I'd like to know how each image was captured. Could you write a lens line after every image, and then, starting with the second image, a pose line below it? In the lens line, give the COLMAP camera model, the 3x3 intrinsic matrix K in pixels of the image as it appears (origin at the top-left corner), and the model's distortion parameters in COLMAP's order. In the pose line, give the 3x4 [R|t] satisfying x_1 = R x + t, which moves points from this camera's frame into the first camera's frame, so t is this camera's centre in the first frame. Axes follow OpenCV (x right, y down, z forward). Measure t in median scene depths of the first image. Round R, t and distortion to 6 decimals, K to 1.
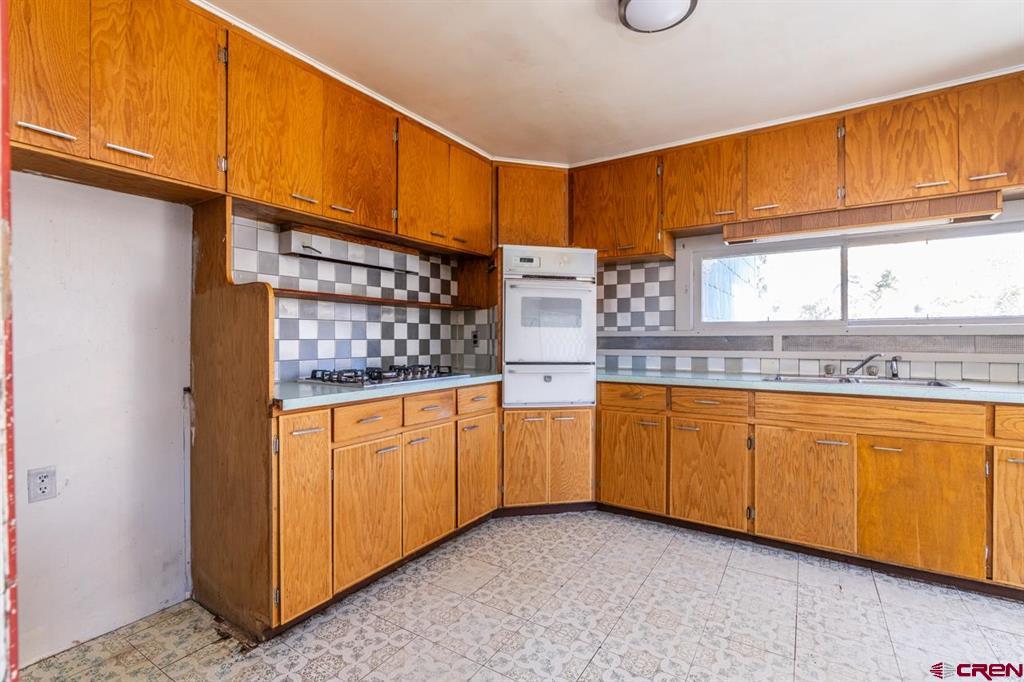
lens RADIAL K [[468.6, 0, 516.0], [0, 468.6, 338.3], [0, 0, 1]] dist [-0.004230, 0.000483]
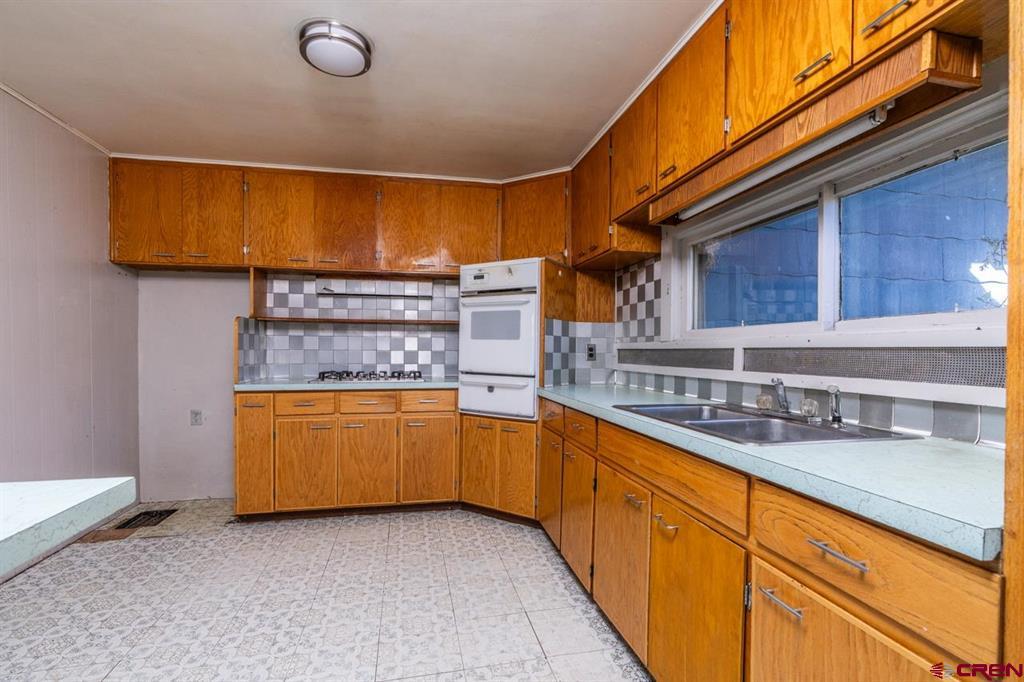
lens RADIAL K [[468.6, 0, 509.6], [0, 468.6, 357.0], [0, 0, 1]] dist [-0.004230, 0.000483]
pose [[0.699512, 0.014418, -0.714475, 0.965683], [-0.005355, 0.999874, 0.014934, -0.000835], [0.714601, -0.006620, 0.699501, 0.344488]]
